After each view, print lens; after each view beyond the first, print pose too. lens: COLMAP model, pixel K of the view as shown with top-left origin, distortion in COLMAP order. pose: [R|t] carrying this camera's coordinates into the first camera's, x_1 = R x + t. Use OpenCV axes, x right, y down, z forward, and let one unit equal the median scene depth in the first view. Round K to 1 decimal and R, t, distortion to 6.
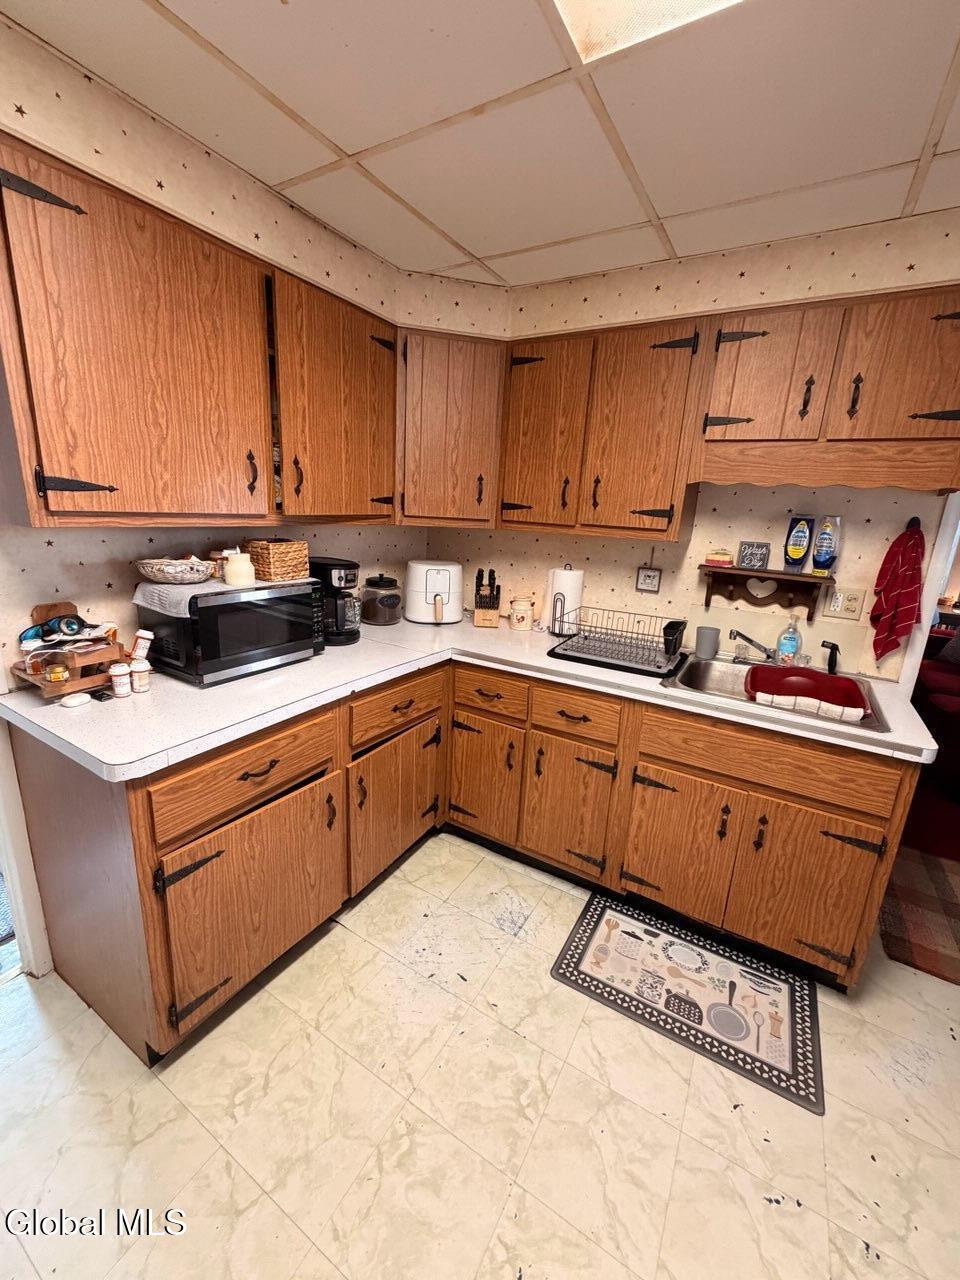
lens RADIAL K [[509.8, 0, 483.5], [0, 509.8, 635.4], [0, 0, 1]] dist [-0.006125, 0.001257]
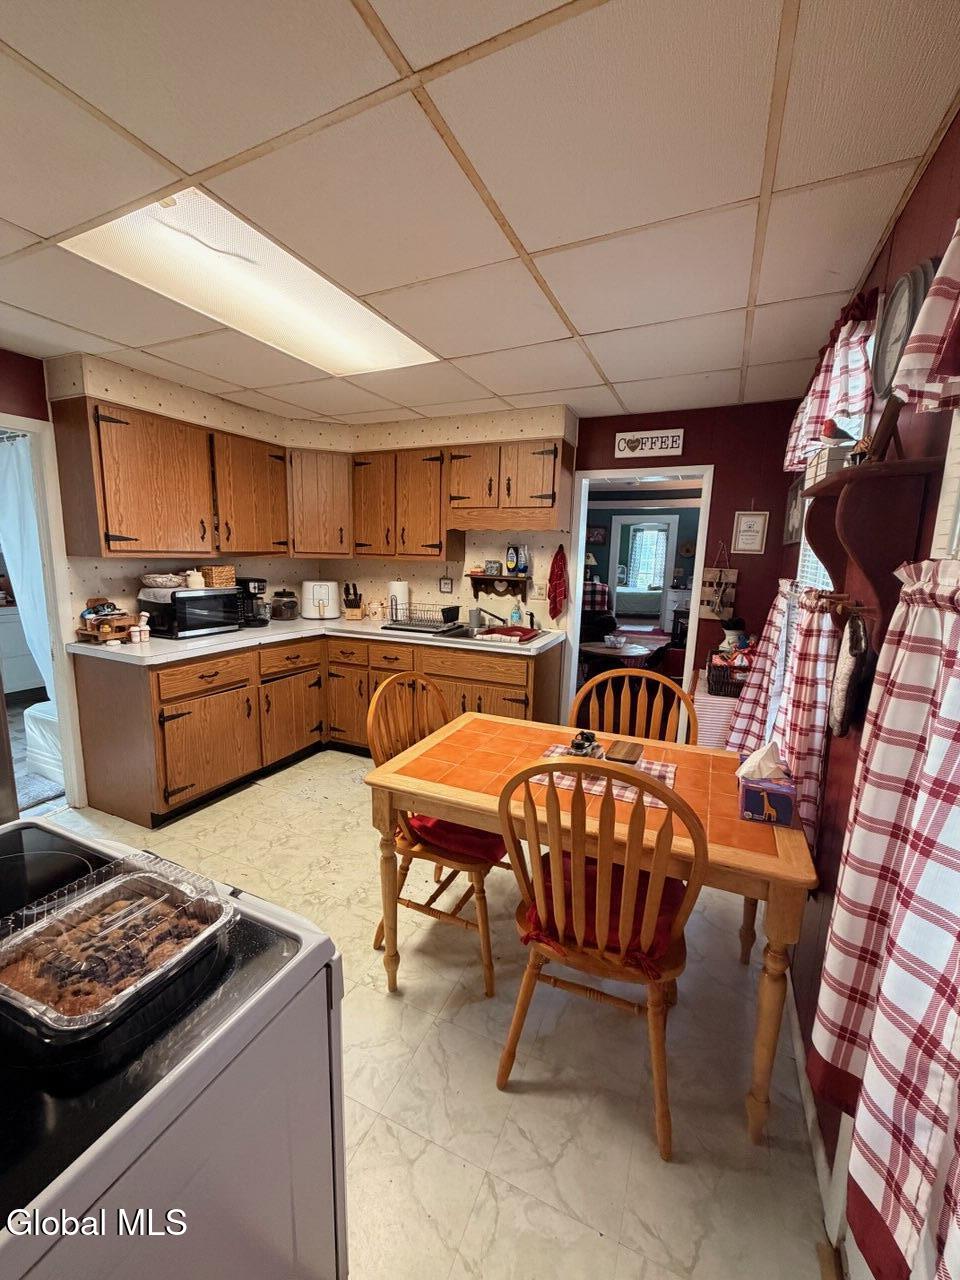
lens RADIAL K [[509.8, 0, 486.0], [0, 509.8, 635.4], [0, 0, 1]] dist [-0.006125, 0.001257]
pose [[0.993006, -0.045353, 0.109001, 0.321873], [0.054350, 0.995228, -0.081039, 0.245469], [-0.104805, 0.086397, 0.990733, -0.831927]]
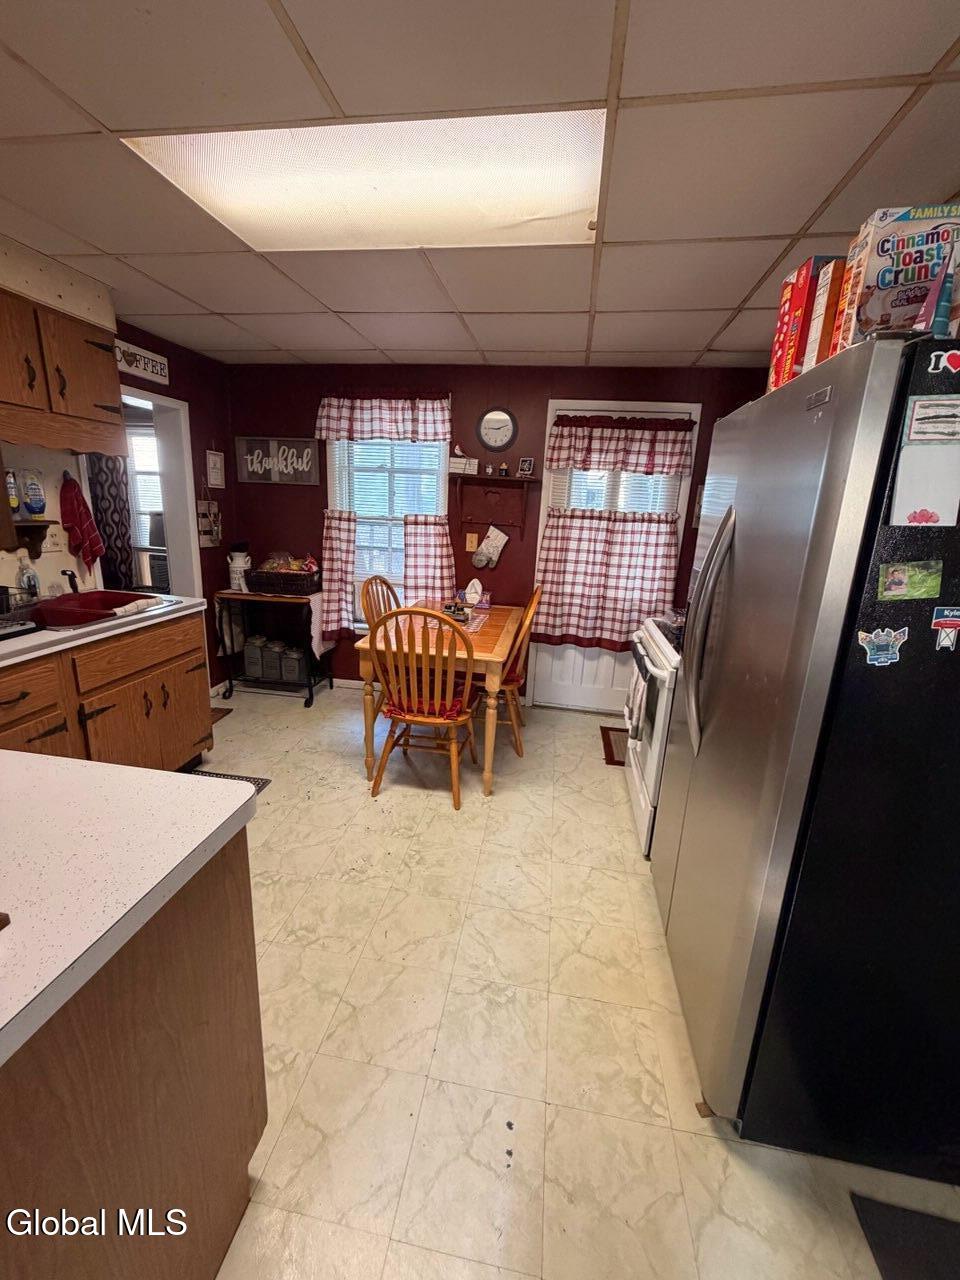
lens RADIAL K [[509.8, 0, 477.1], [0, 509.8, 638.0], [0, 0, 1]] dist [-0.006125, 0.001257]
pose [[-0.364141, -0.297147, 0.882669, -0.899246], [0.171437, 0.910157, 0.377126, -0.141926], [-0.915429, 0.288650, -0.280483, 0.466806]]
